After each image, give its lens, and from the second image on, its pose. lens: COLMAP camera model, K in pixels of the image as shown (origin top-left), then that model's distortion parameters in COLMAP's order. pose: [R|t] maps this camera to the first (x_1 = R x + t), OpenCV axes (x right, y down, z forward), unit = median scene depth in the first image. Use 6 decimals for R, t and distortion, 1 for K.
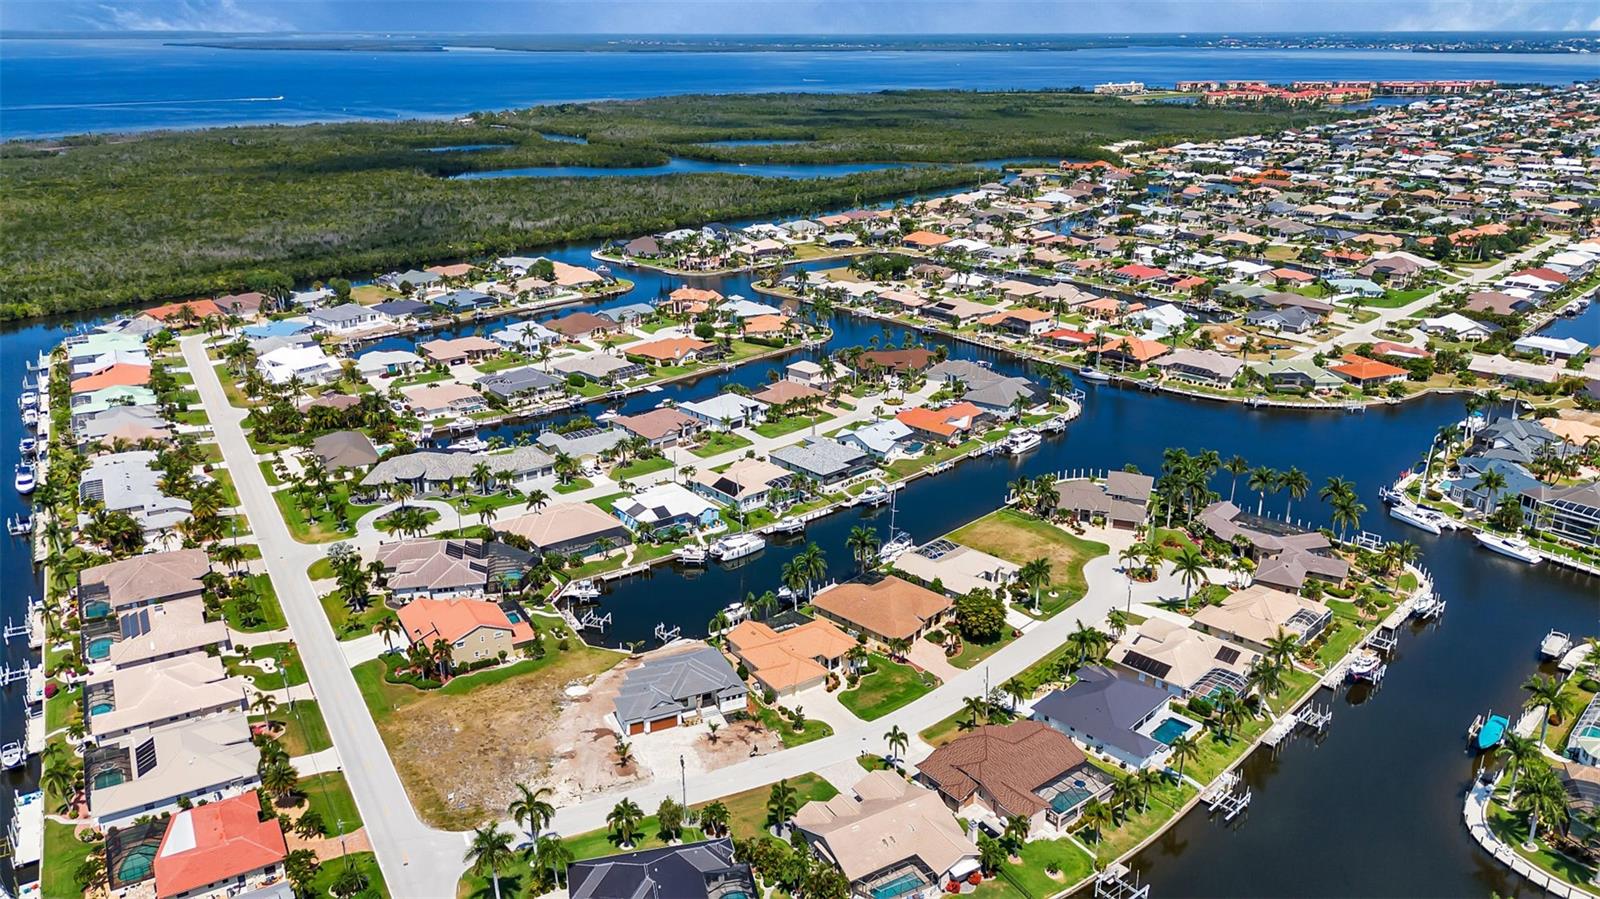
lens RADIAL K [[1171.0, 0, 800.0], [0, 1171.0, 449.5], [0, 0, 1]] dist [0.077560, -0.069938]
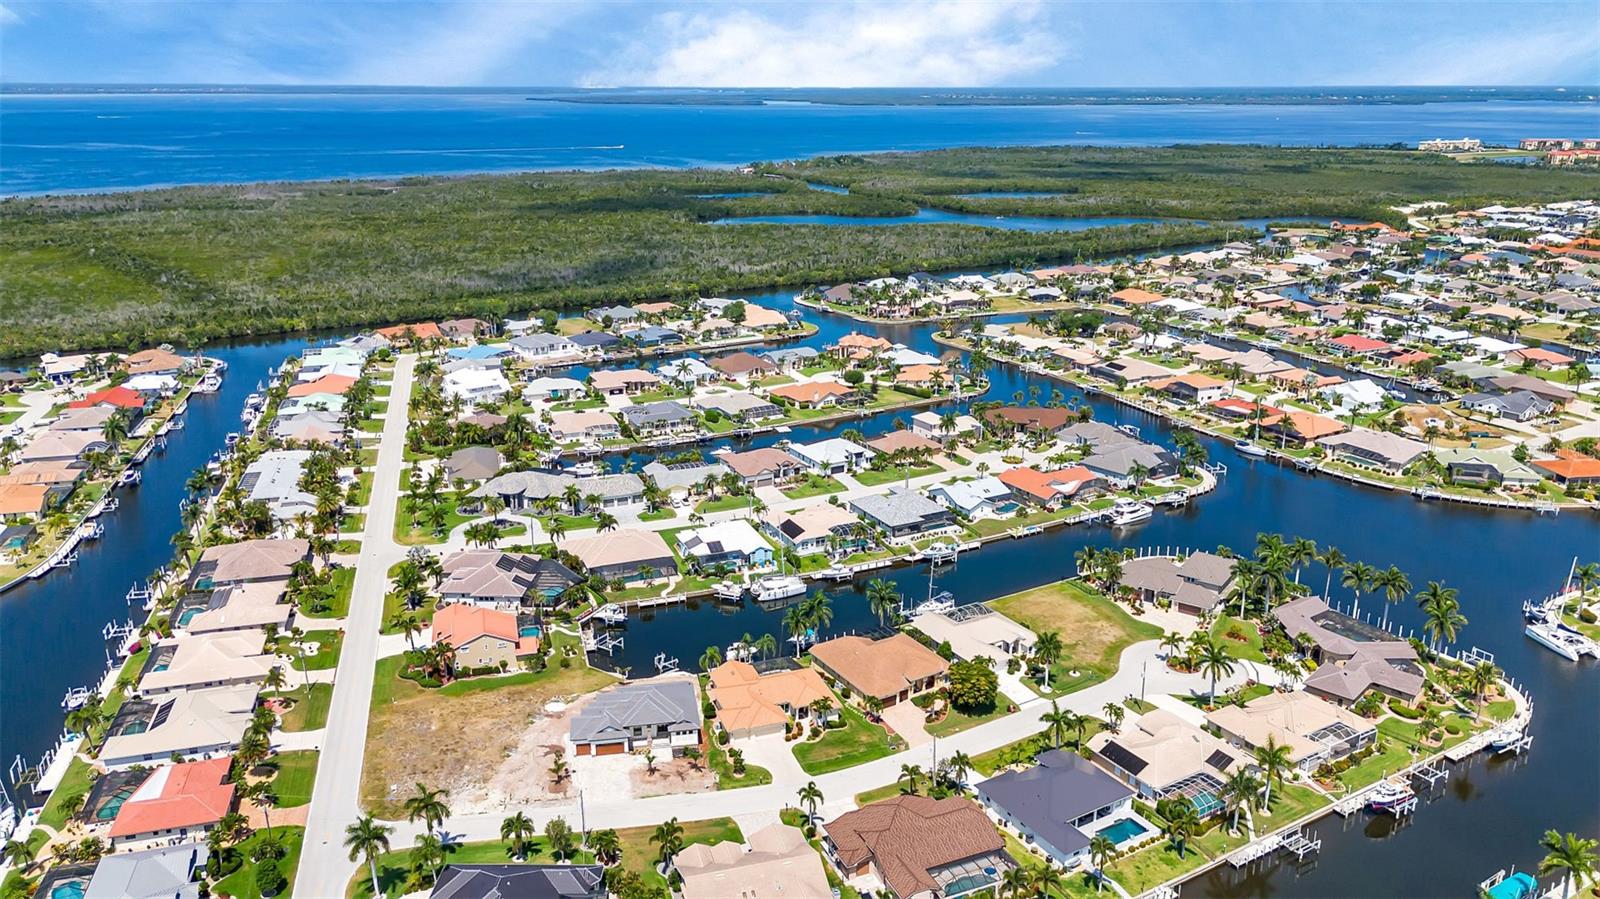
lens RADIAL K [[1171.0, 0, 800.0], [0, 1171.0, 449.5], [0, 0, 1]] dist [0.077560, -0.069938]
pose [[0.967565, 0.076499, -0.240763, 0.136643], [-0.086321, 0.995800, -0.030502, -0.004630], [0.237419, 0.050296, 0.970105, 0.015720]]
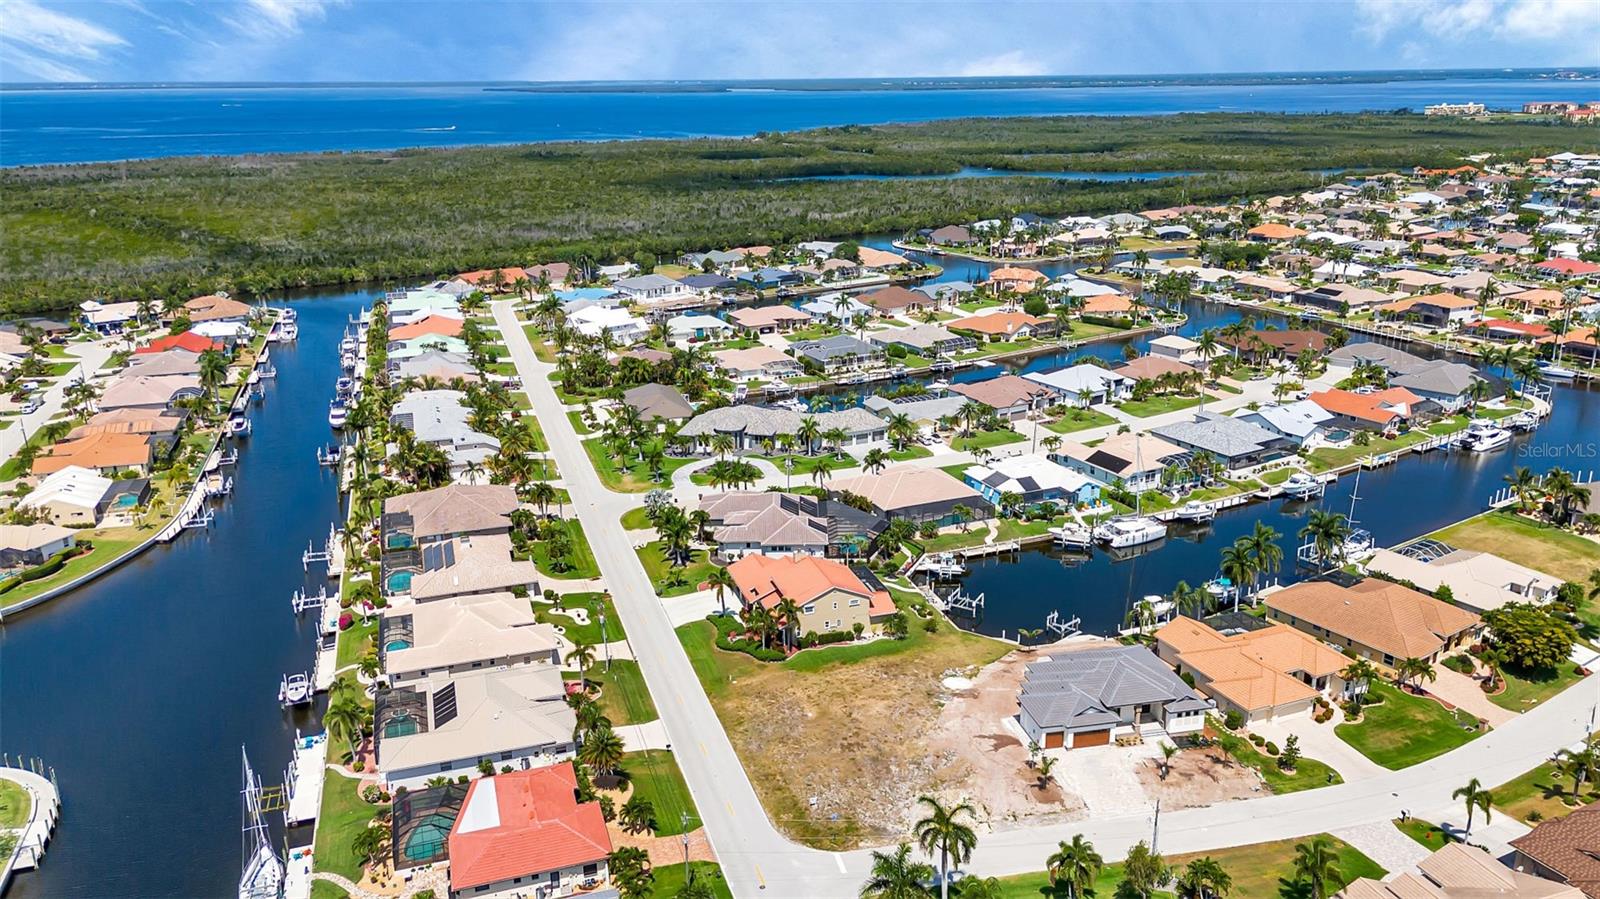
lens RADIAL K [[1171.0, 0, 800.0], [0, 1171.0, 449.5], [0, 0, 1]] dist [0.077560, -0.069938]
pose [[0.976815, 0.055568, -0.206748, -0.075624], [-0.062558, 0.997665, -0.027420, 0.044025], [0.204741, 0.039718, 0.978010, 0.125164]]
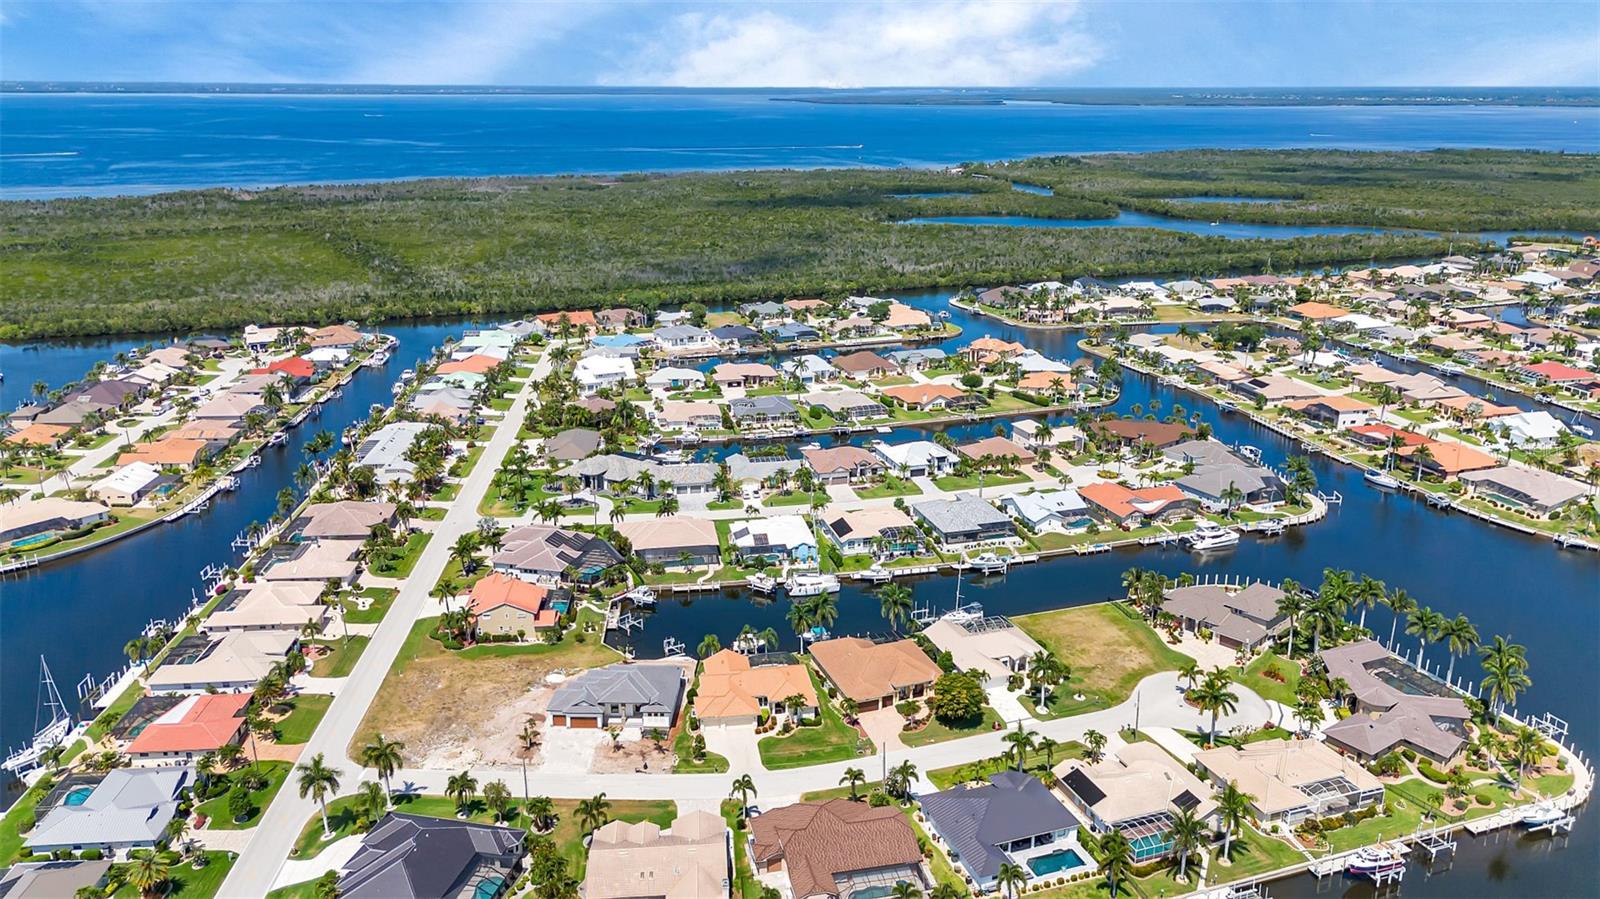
lens RADIAL K [[1171.0, 0, 800.0], [0, 1171.0, 449.5], [0, 0, 1]] dist [0.077560, -0.069938]
pose [[0.898630, 0.133332, -0.417956, 0.237186], [-0.150505, 0.988575, -0.008230, -0.015558], [0.412084, 0.070300, 0.908430, 0.049160]]
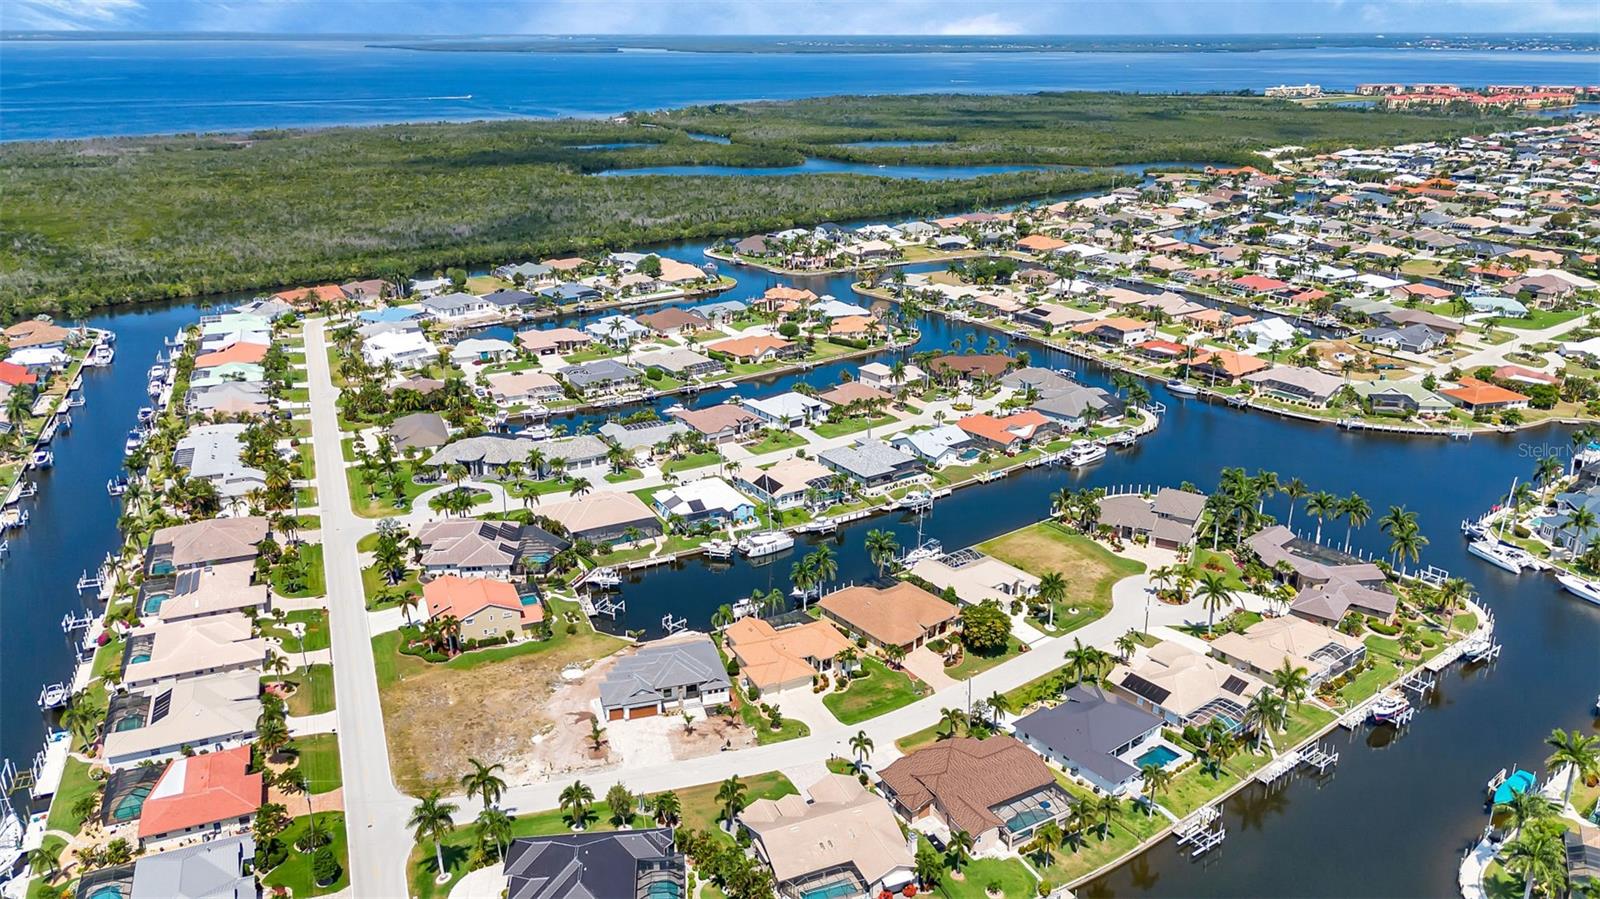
lens RADIAL K [[1171.0, 0, 800.0], [0, 1171.0, 449.5], [0, 0, 1]] dist [0.077560, -0.069938]
pose [[0.990654, 0.046518, -0.128220, 0.069635], [-0.046647, 0.998909, 0.002002, -0.000908], [0.128173, 0.003998, 0.991744, 0.004046]]
